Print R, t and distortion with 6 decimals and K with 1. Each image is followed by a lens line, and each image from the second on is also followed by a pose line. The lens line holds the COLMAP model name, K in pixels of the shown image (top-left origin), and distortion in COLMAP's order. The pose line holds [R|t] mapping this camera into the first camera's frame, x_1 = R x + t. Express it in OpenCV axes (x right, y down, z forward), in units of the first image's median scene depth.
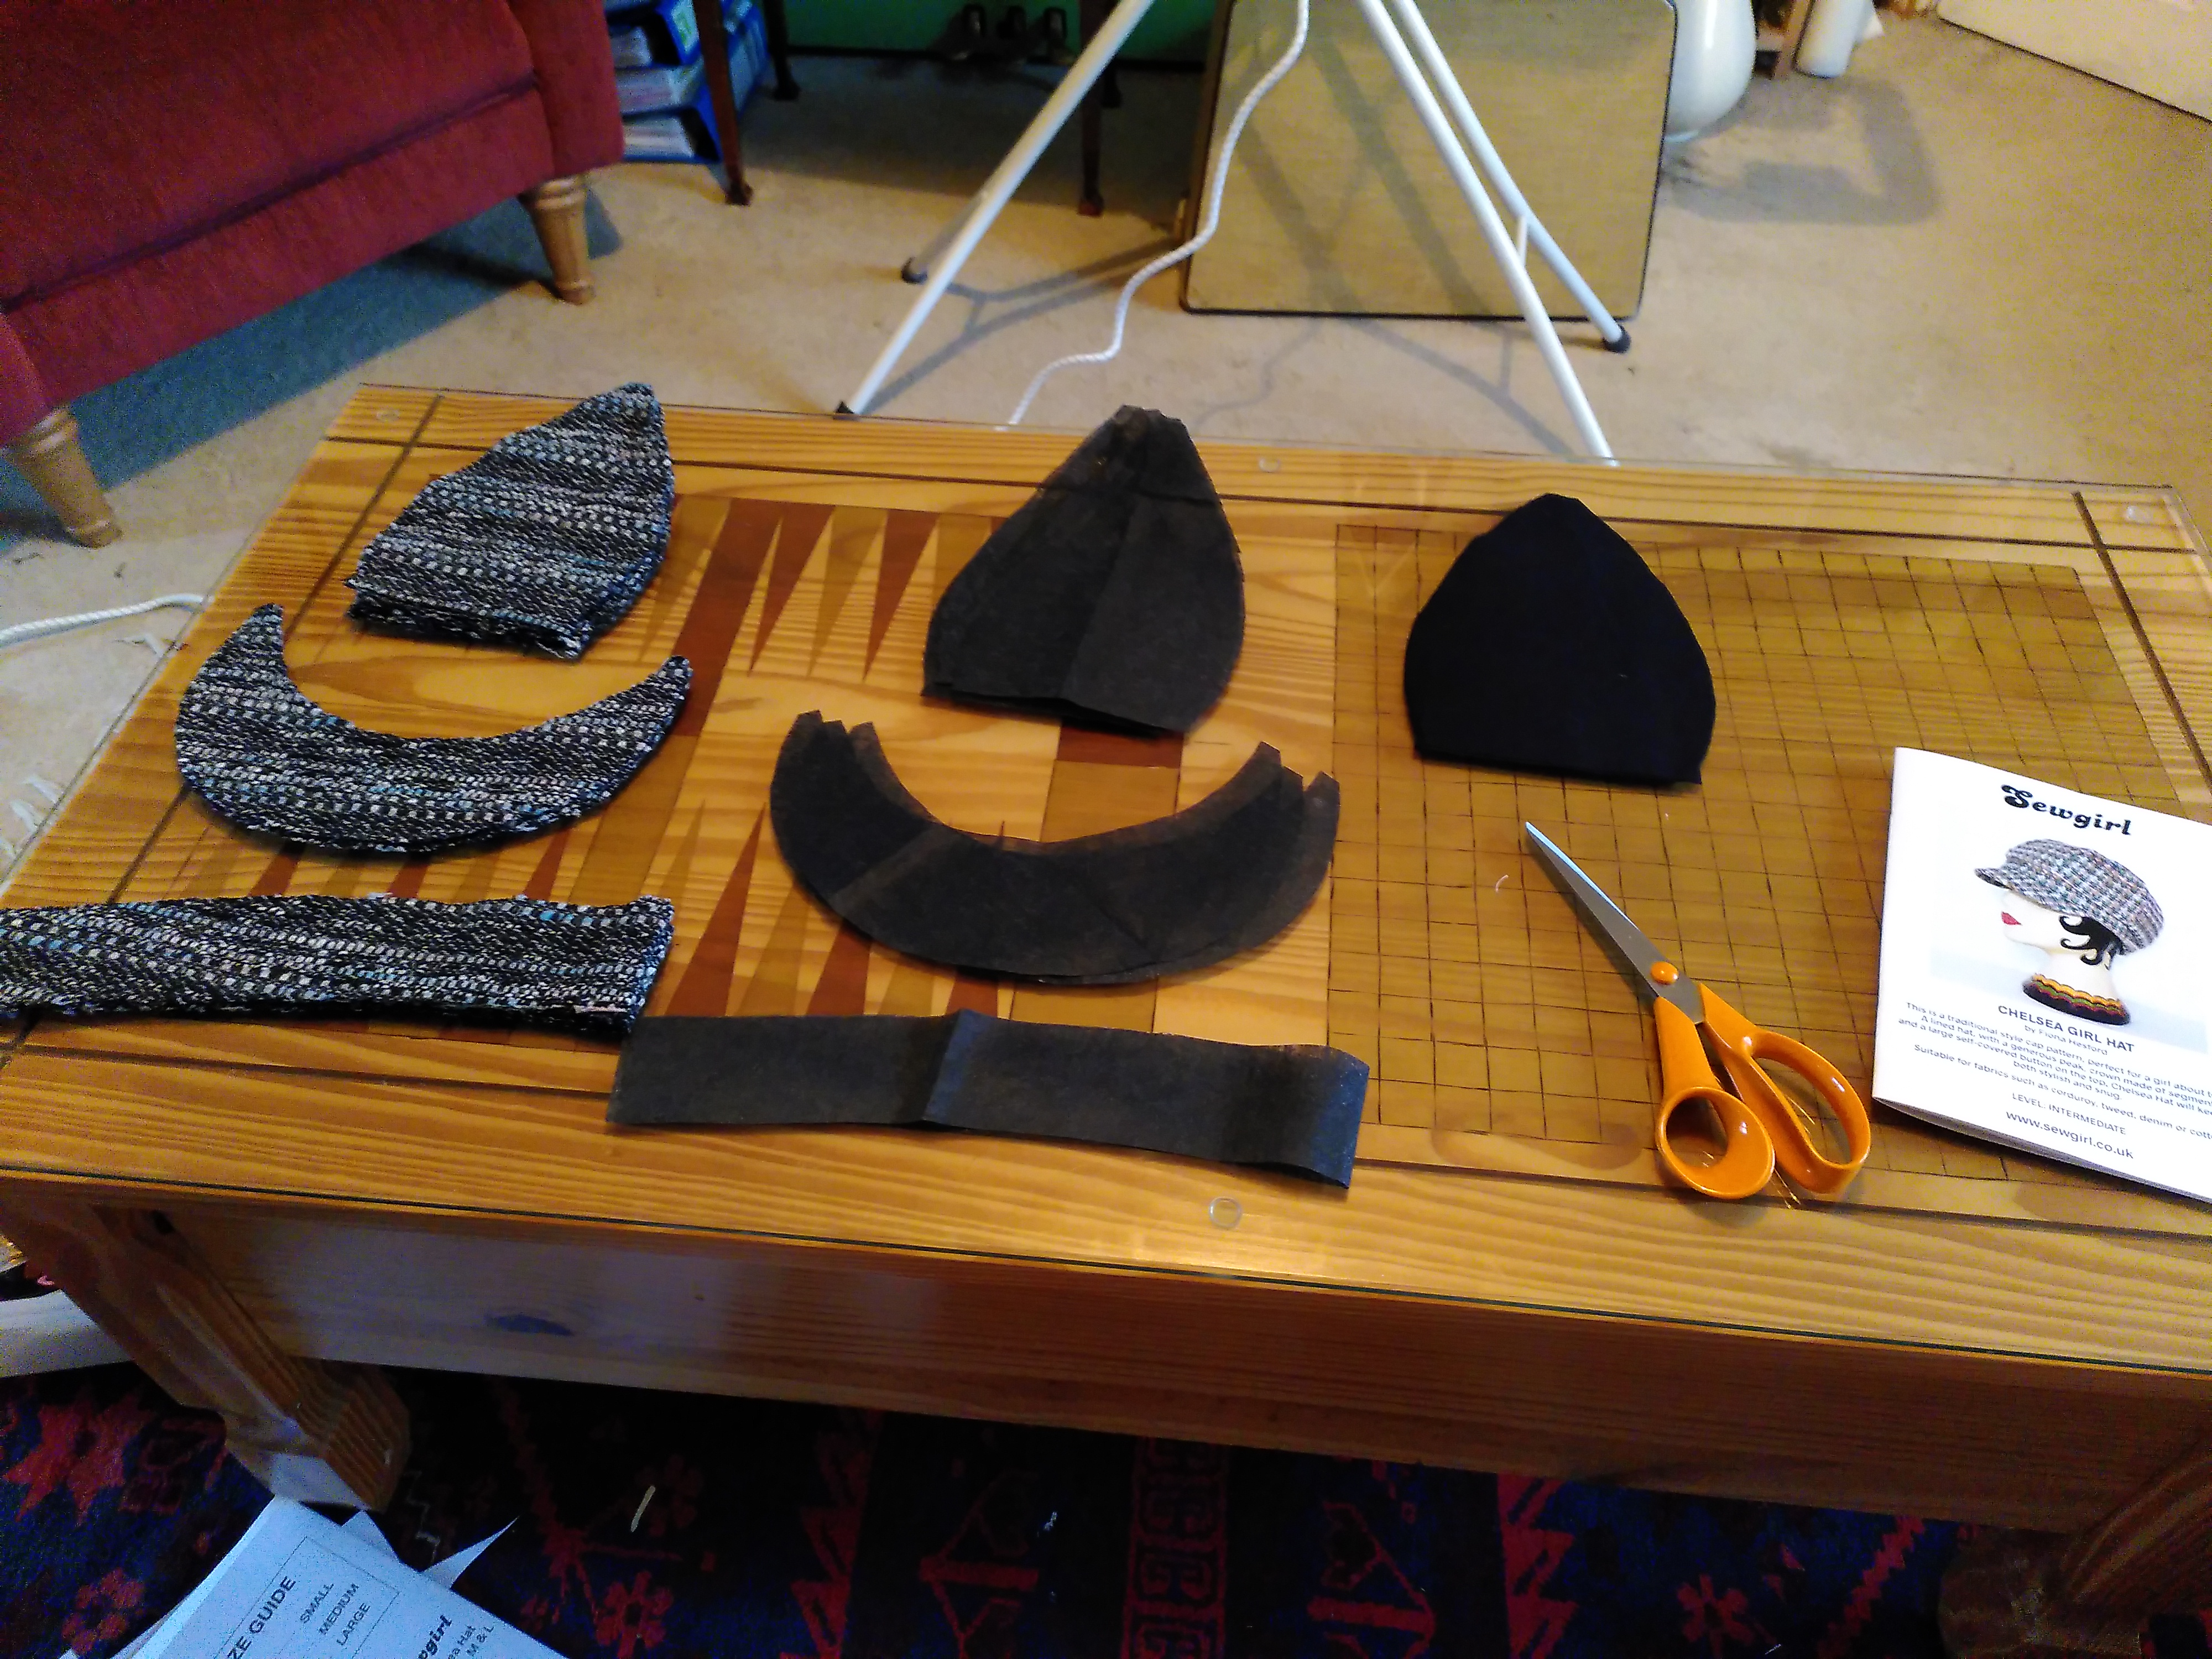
lens RADIAL K [[1630.0, 0, 1110.5], [0, 1630.0, 864.5], [0, 0, 1]] dist [0.051637, -0.056722]
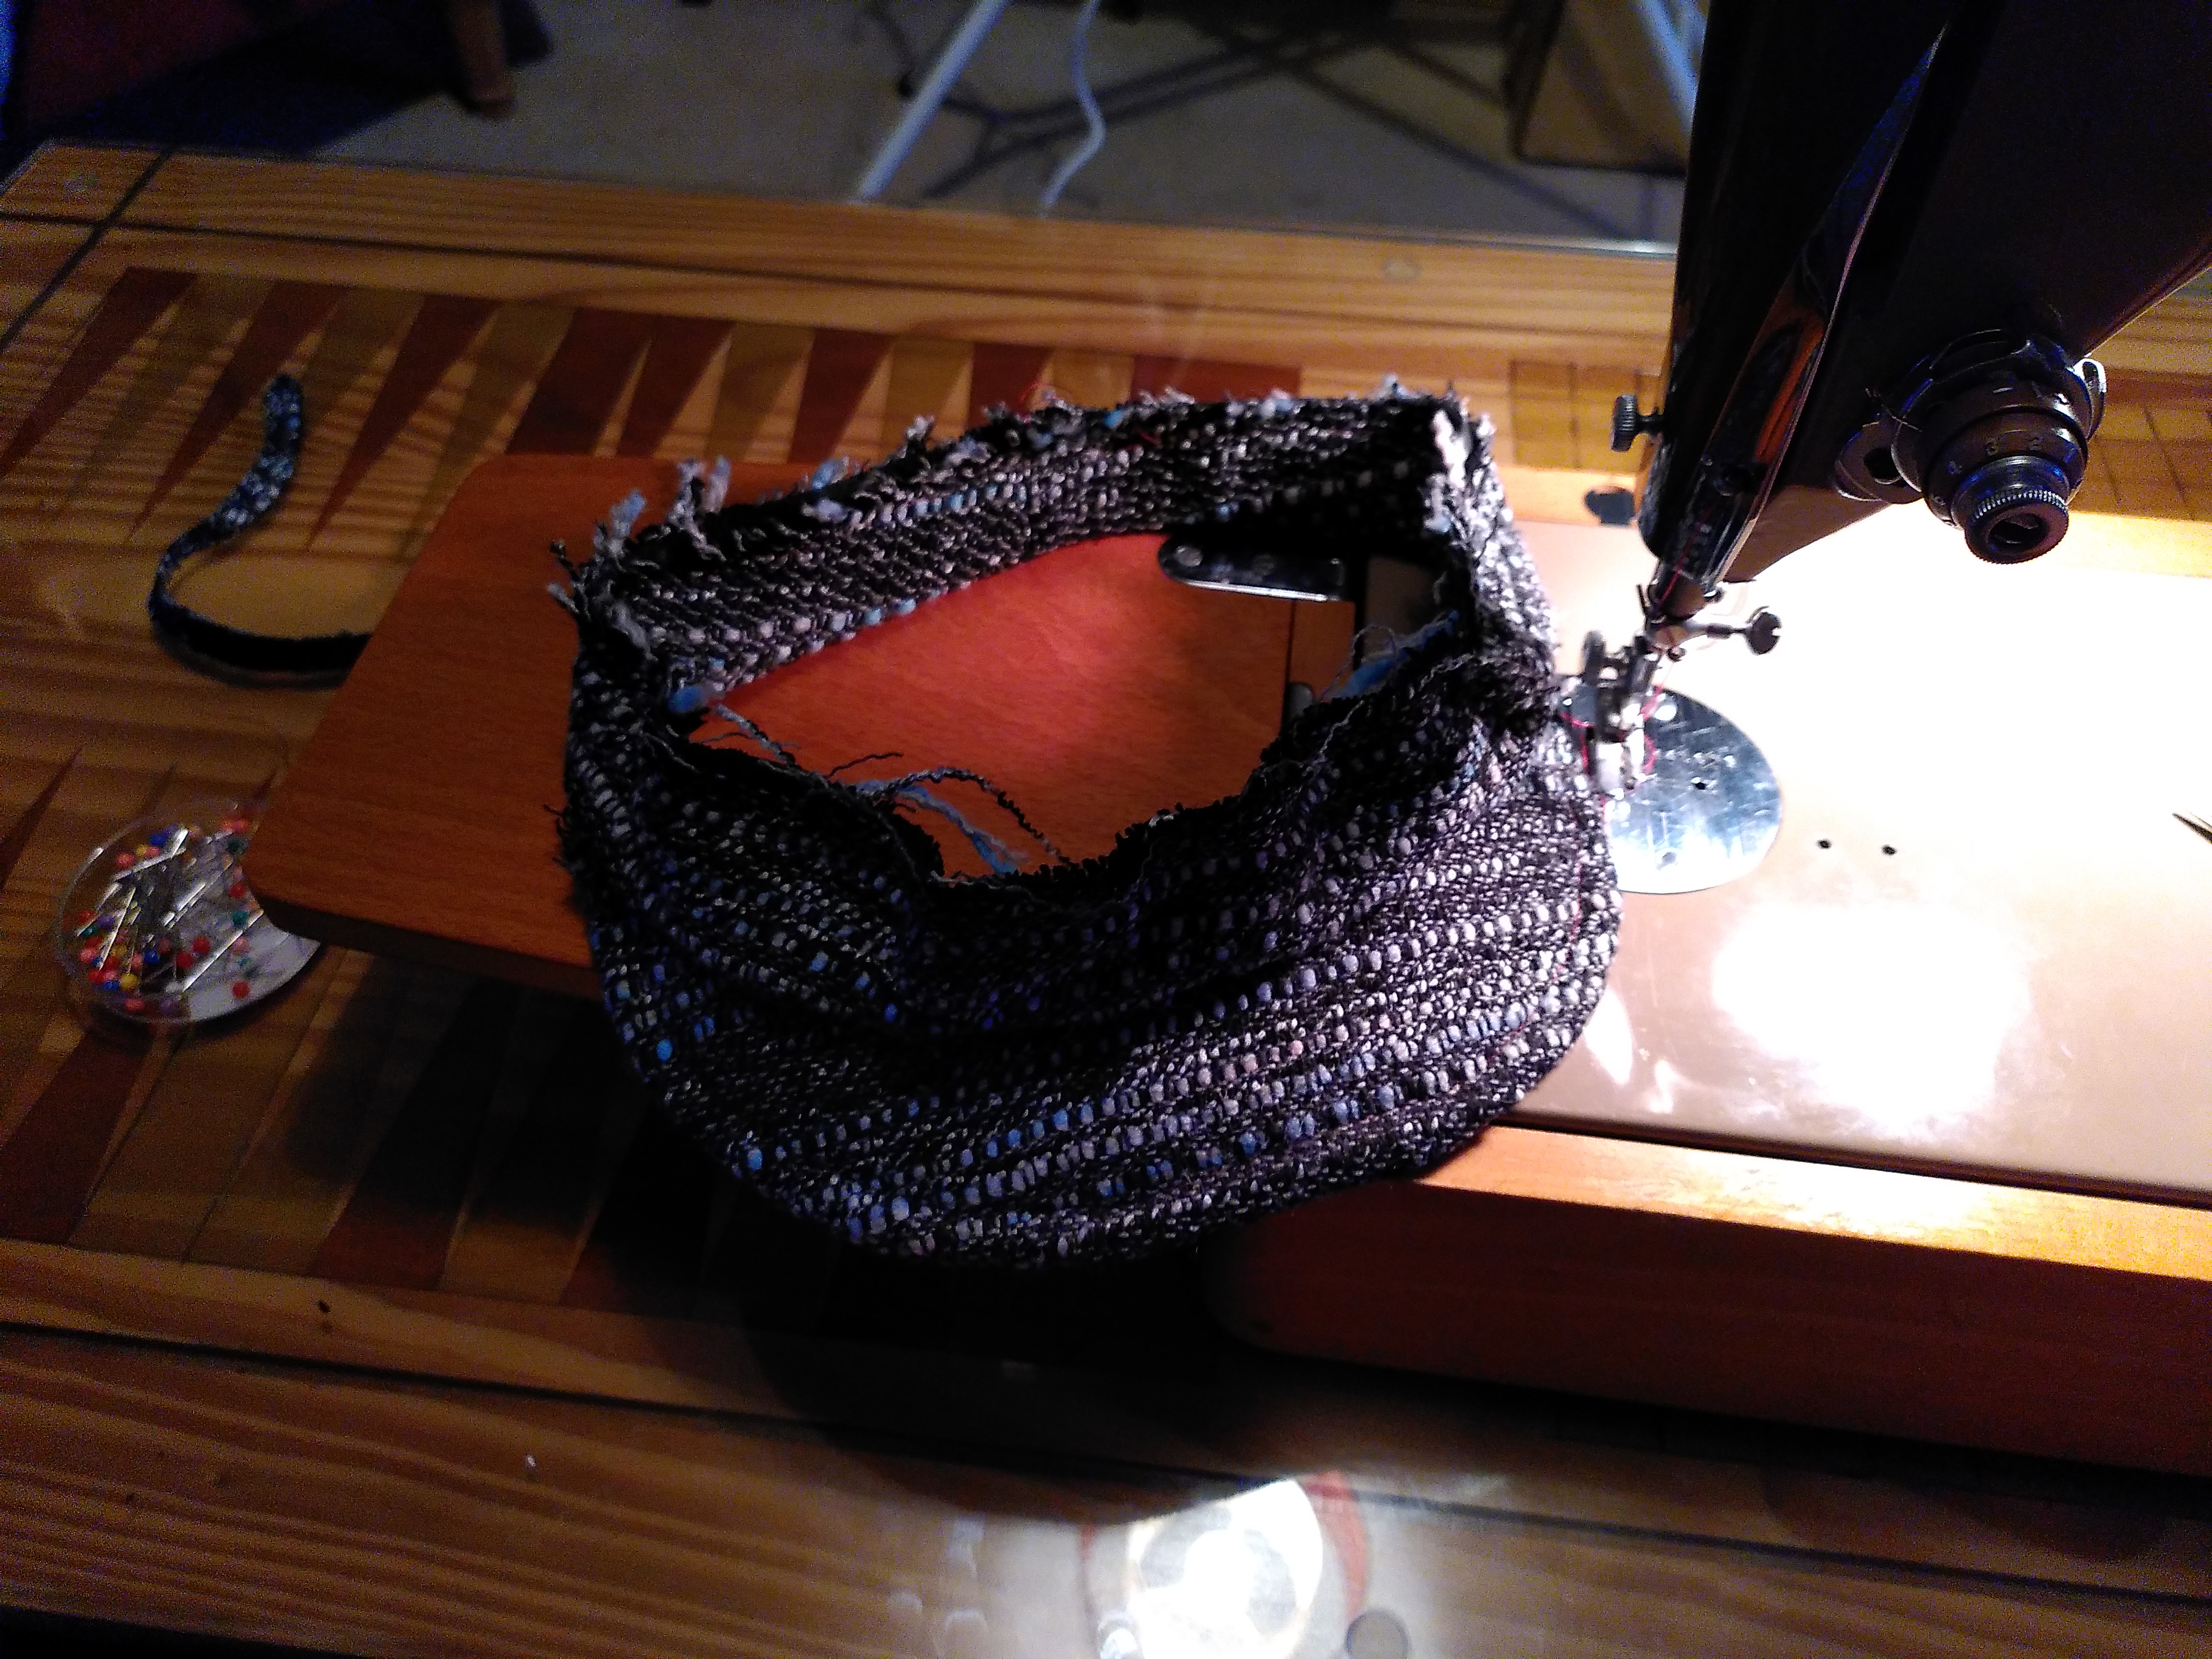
lens RADIAL K [[1739.7, 0, 1106.0], [0, 1739.7, 829.5], [0, 0, 1]] dist [-0.005798, 0.044307]
pose [[0.999781, 0.018269, -0.010219, -0.005383], [-0.018024, 0.999560, 0.023575, -0.019126], [0.010645, -0.023386, 0.999670, 0.161102]]
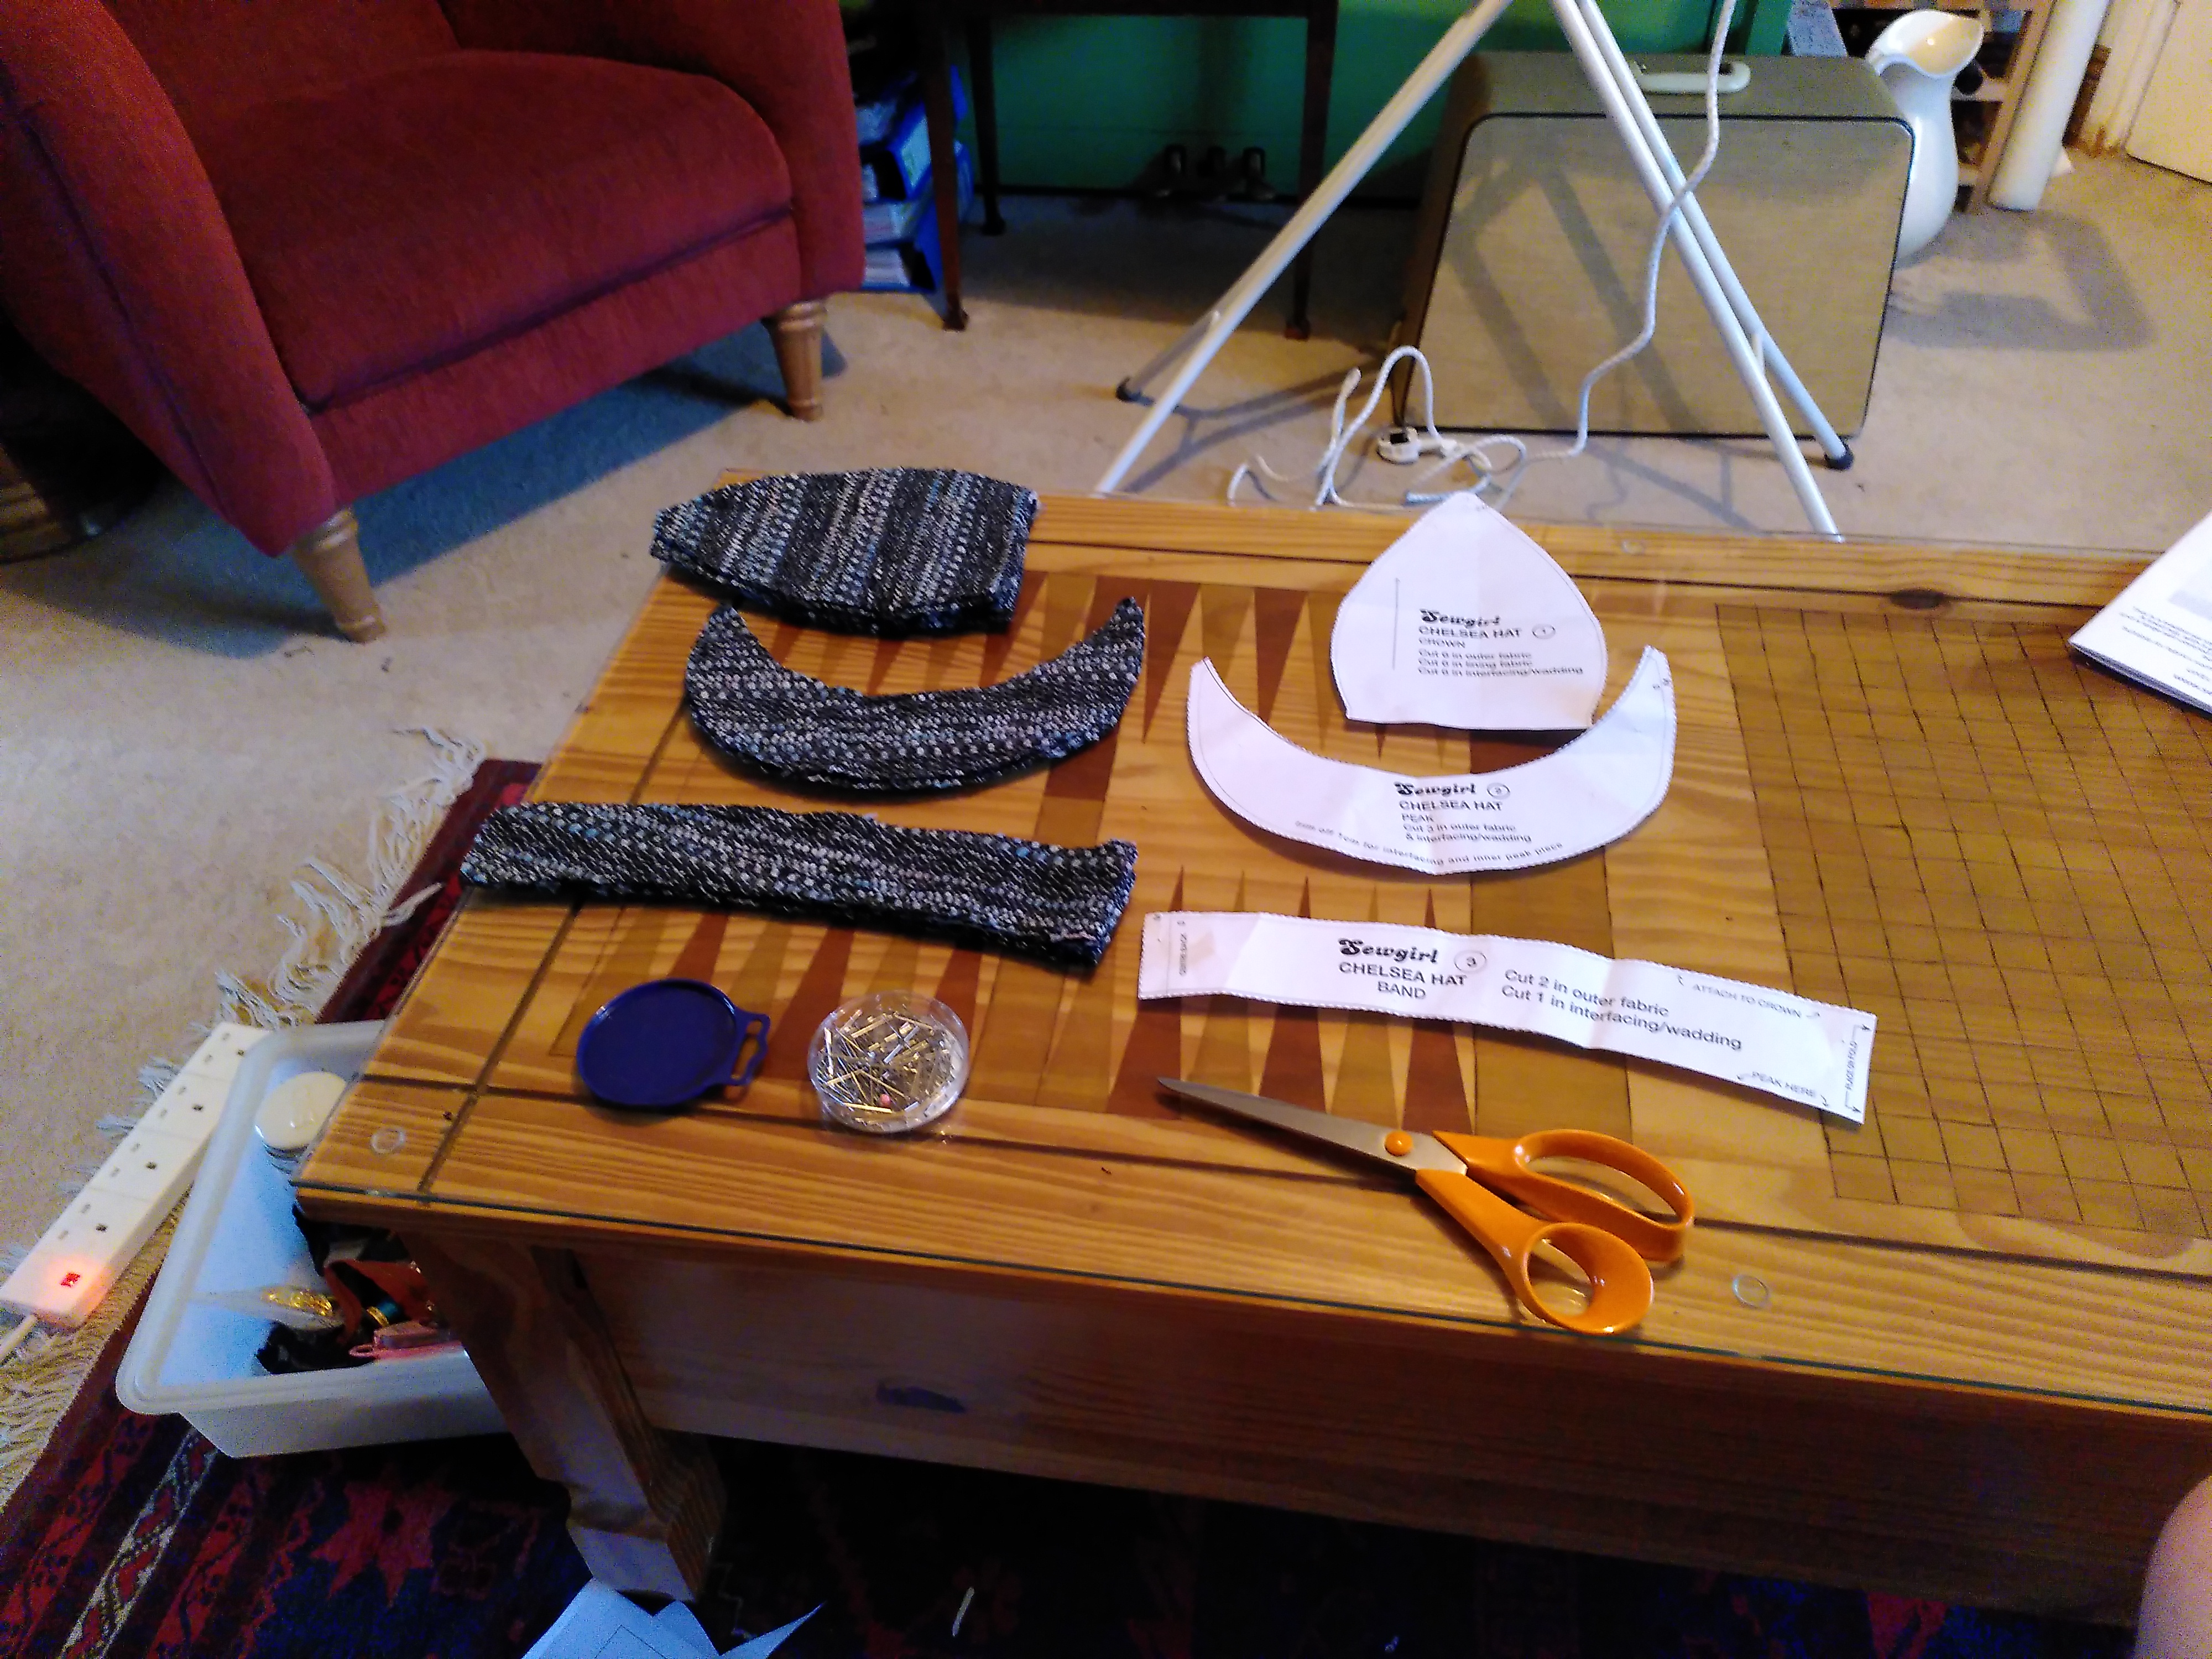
lens RADIAL K [[1630.0, 0, 1110.5], [0, 1630.0, 864.5], [0, 0, 1]] dist [0.051637, -0.056722]
pose [[0.998701, 0.017665, -0.047785, -0.090514], [-0.021499, 0.996486, -0.080949, 0.018435], [0.046187, 0.081871, 0.995572, 0.006975]]
